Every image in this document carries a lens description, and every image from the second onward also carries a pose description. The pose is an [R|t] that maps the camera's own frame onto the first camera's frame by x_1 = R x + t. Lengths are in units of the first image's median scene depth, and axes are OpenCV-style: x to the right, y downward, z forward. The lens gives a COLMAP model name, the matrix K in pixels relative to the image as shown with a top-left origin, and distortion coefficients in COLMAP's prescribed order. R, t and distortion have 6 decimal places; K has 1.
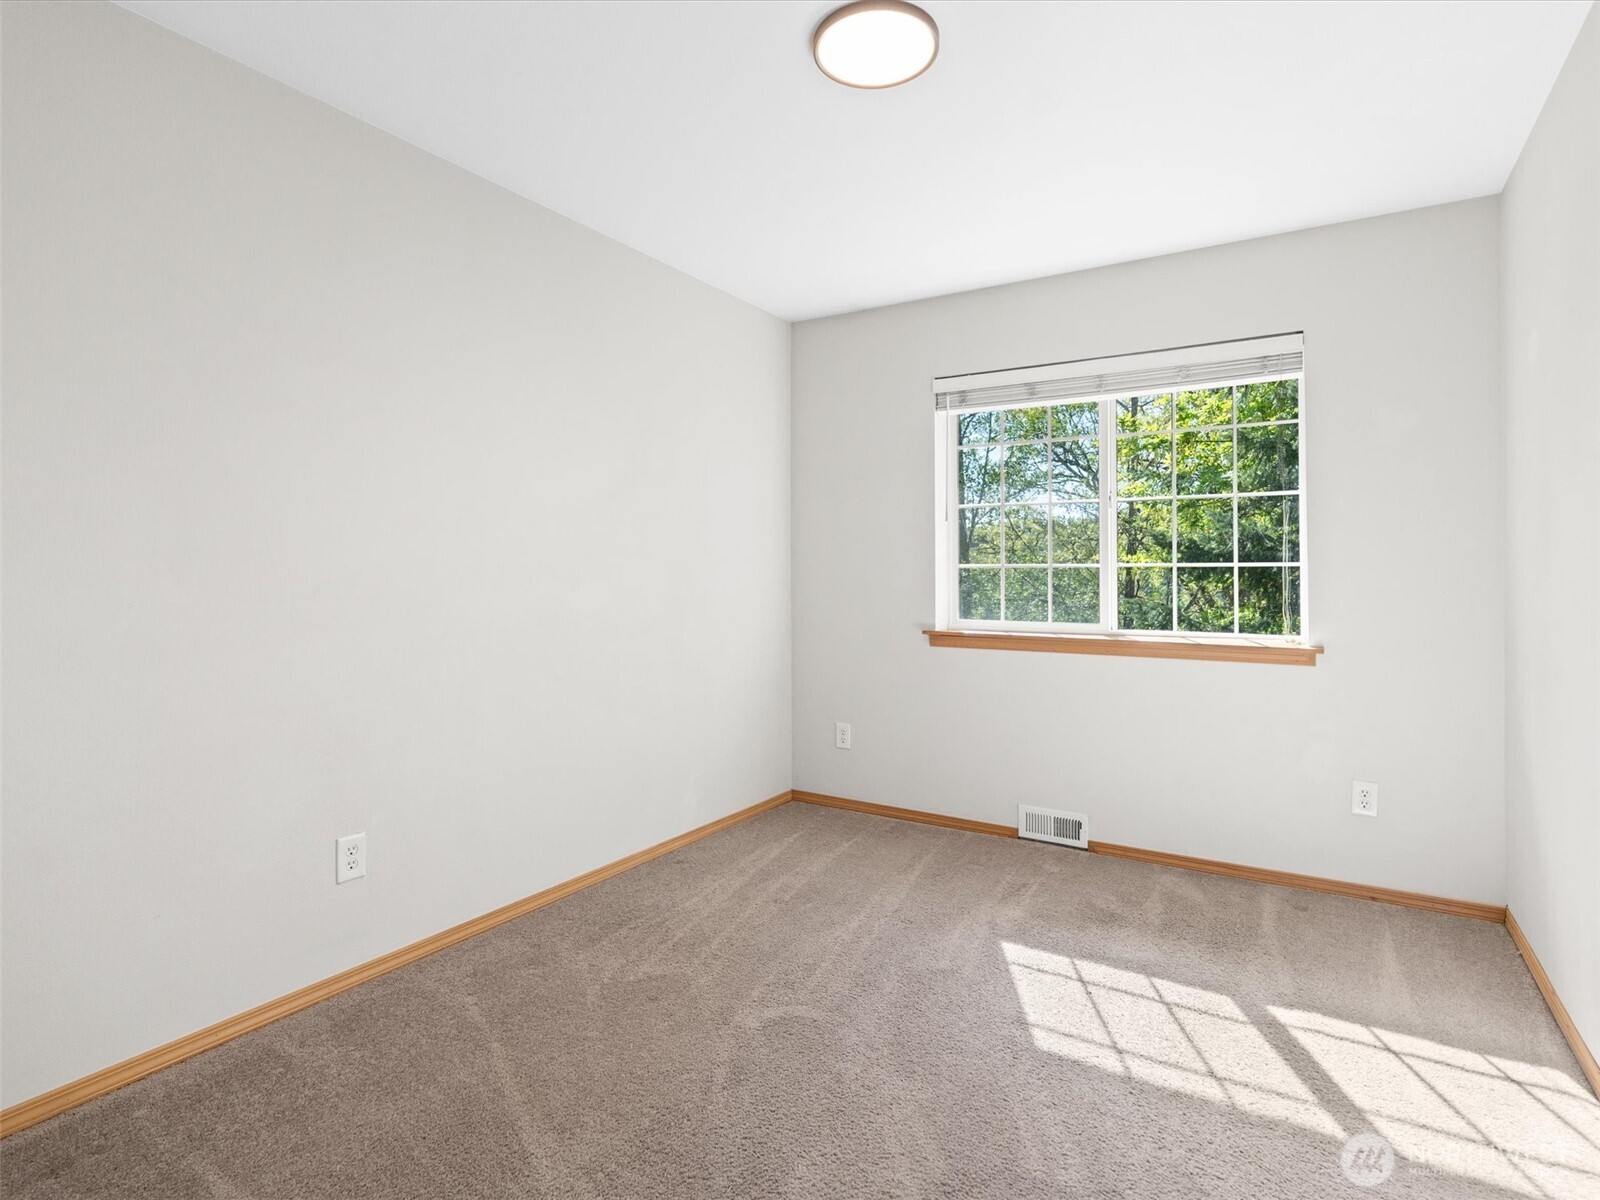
lens RADIAL K [[806.0, 0, 806.2], [0, 806.0, 589.7], [0, 0, 1]] dist [-0.007504, 0.000573]
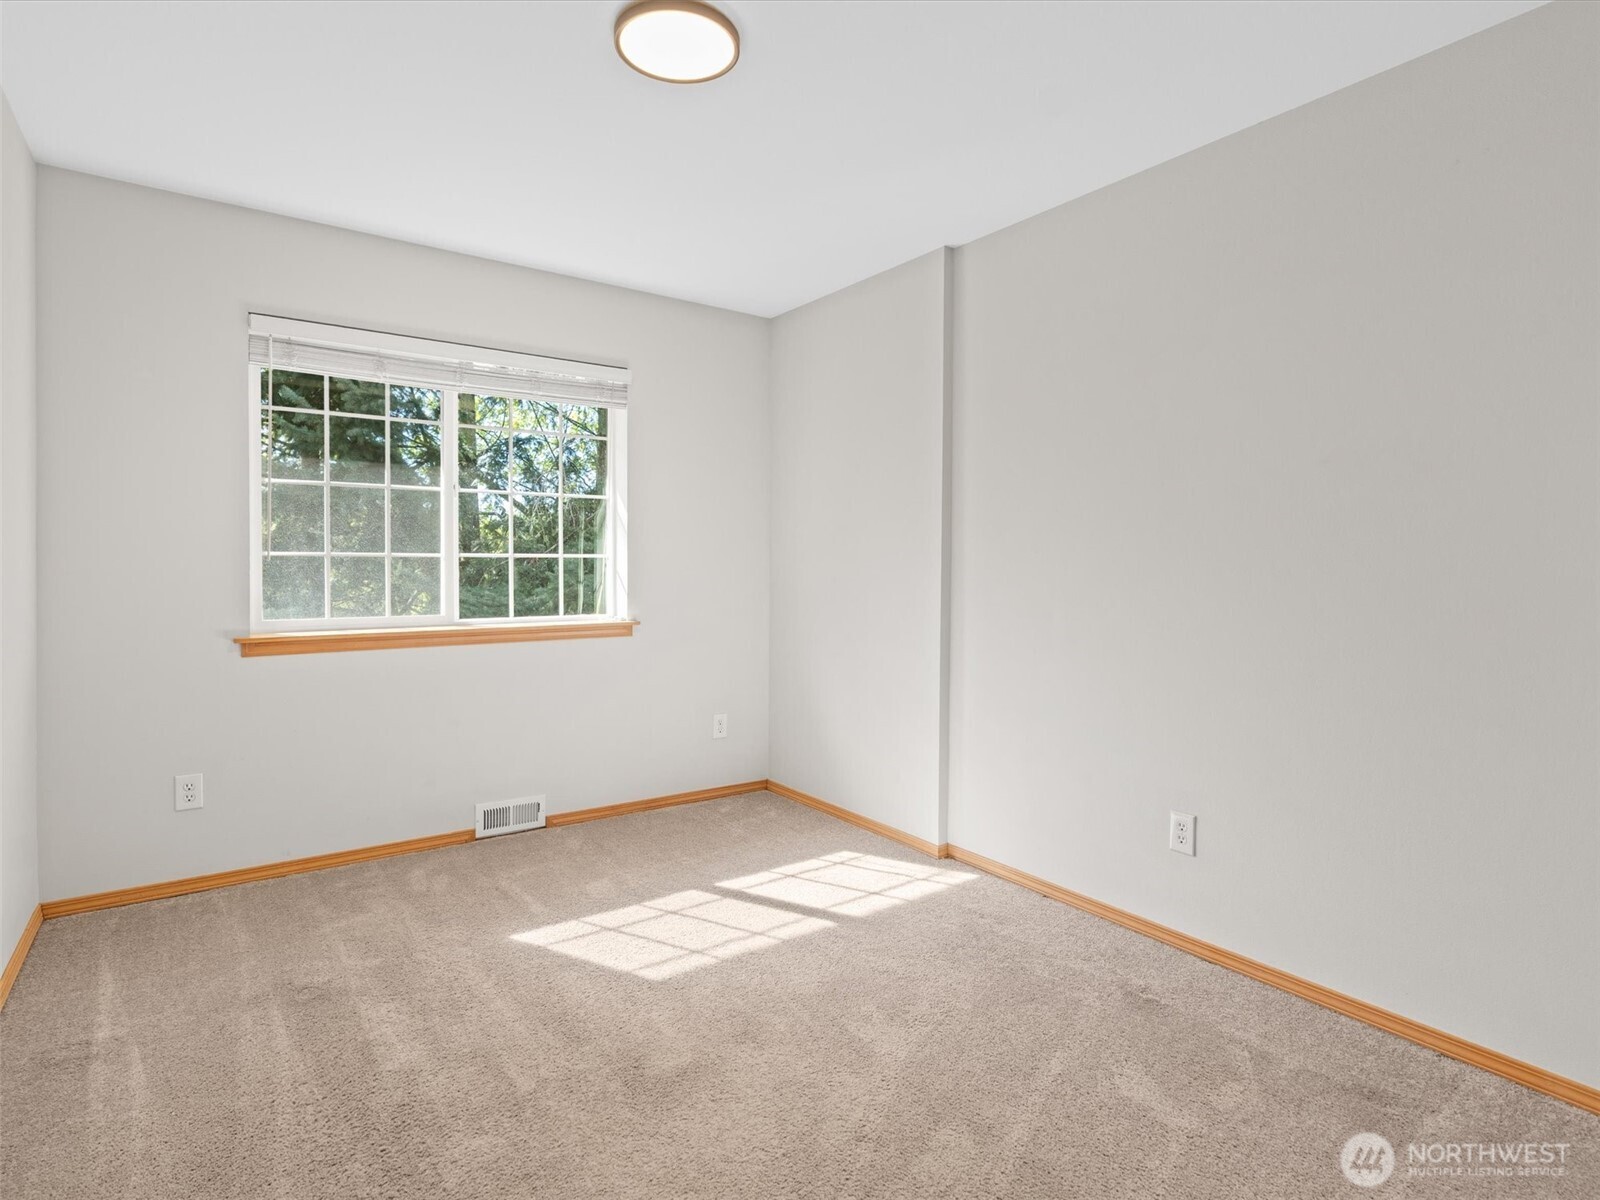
lens RADIAL K [[832.2, 0, 800.0], [0, 832.2, 600.0], [0, 0, 1]] dist [-0.023367, 0.000008]
pose [[0.385685, -0.042404, 0.921655, -0.404114], [0.020547, 0.999090, 0.037368, -0.004612], [-0.922402, 0.004525, 0.386206, 0.216311]]
